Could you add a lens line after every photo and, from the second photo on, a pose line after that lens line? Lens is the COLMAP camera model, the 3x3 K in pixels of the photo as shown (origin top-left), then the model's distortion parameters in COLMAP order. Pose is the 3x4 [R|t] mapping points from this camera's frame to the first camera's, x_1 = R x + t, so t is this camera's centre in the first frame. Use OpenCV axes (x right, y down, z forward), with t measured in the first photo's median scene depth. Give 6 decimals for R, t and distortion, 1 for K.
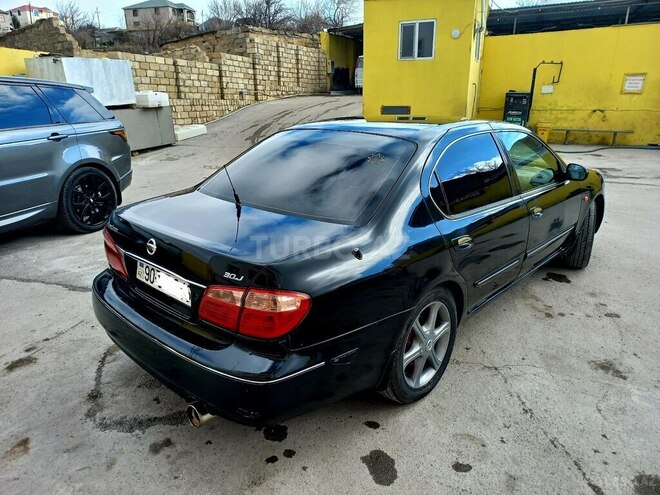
lens RADIAL K [[463.5, 0, 327.7], [0, 463.5, 248.3], [0, 0, 1]] dist [0.034657, -0.015901]
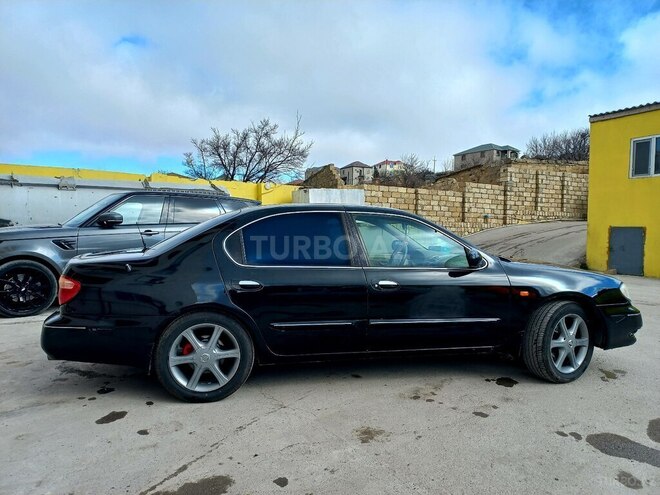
lens RADIAL K [[463.5, 0, 331.4], [0, 463.5, 243.5], [0, 0, 1]] dist [0.034657, -0.015901]
pose [[0.803705, 0.030755, -0.594232, 0.151528], [-0.194030, 0.957623, -0.212864, 0.012971], [0.562504, 0.286379, 0.775614, 0.010342]]
